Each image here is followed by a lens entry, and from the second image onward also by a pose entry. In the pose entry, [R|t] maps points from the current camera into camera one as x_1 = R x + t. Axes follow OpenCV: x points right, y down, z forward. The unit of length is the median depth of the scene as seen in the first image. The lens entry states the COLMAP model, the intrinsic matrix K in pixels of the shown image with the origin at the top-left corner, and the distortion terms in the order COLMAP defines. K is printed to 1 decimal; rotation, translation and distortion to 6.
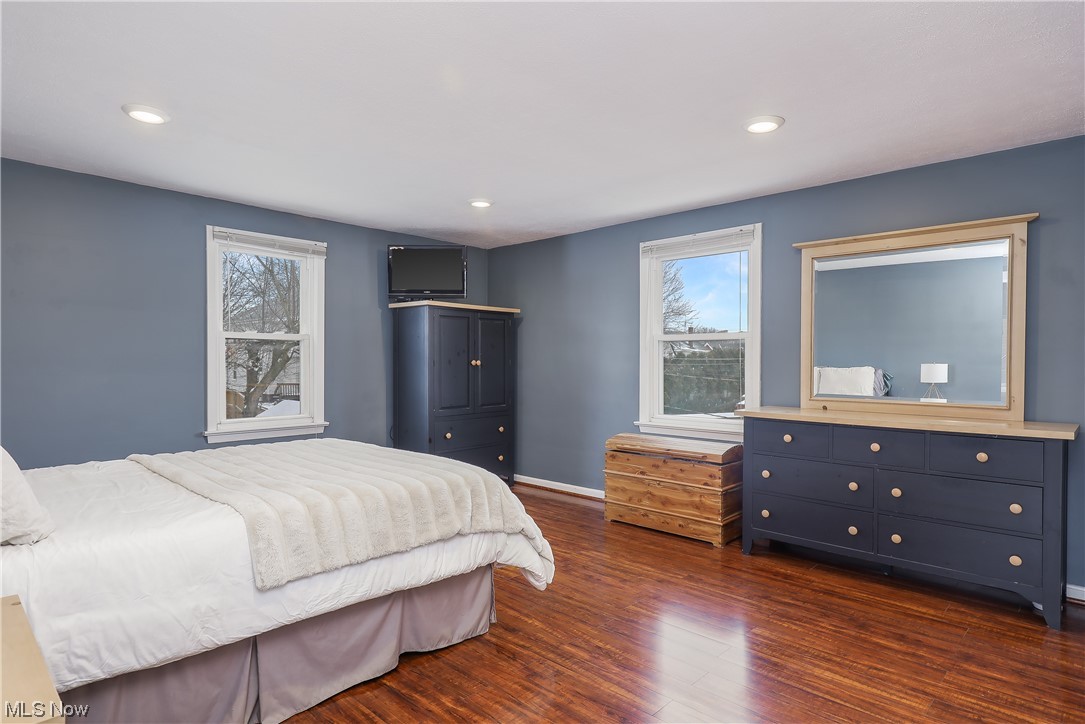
lens RADIAL K [[613.9, 0, 537.2], [0, 613.9, 367.6], [0, 0, 1]] dist [0.003653, -0.000792]
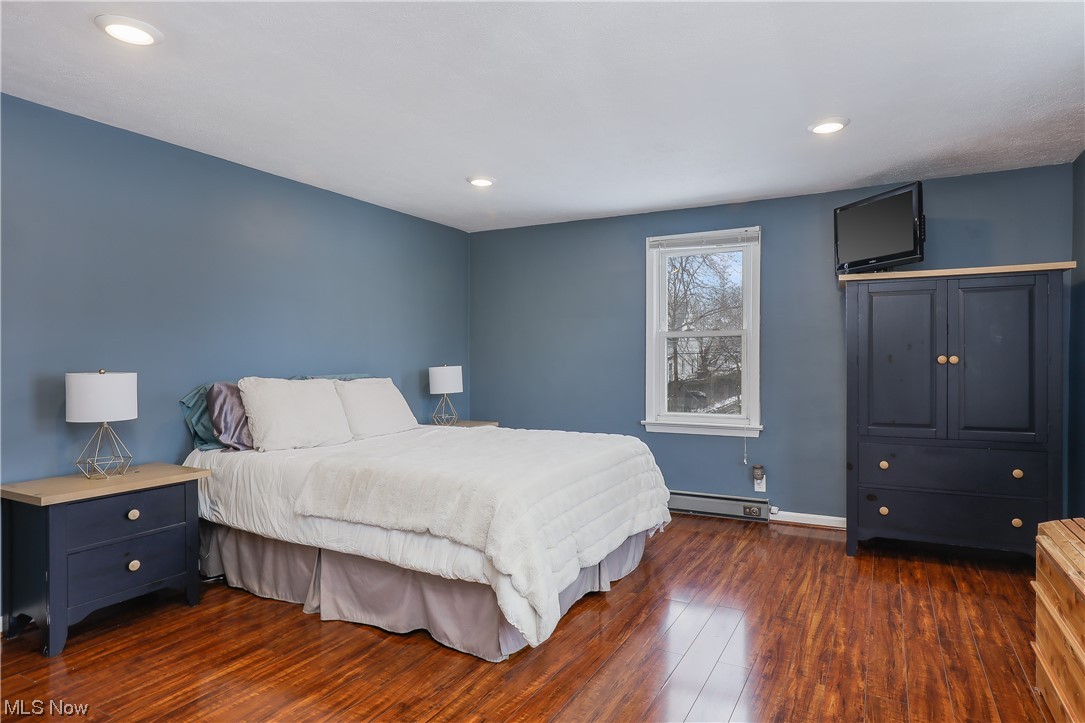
lens RADIAL K [[613.9, 0, 537.5], [0, 613.9, 356.7], [0, 0, 1]] dist [0.003653, -0.000792]
pose [[0.255959, -0.005647, -0.966671, 0.573786], [-0.006399, 0.999951, -0.007535, -0.004497], [0.966666, 0.008114, 0.255910, 0.595753]]
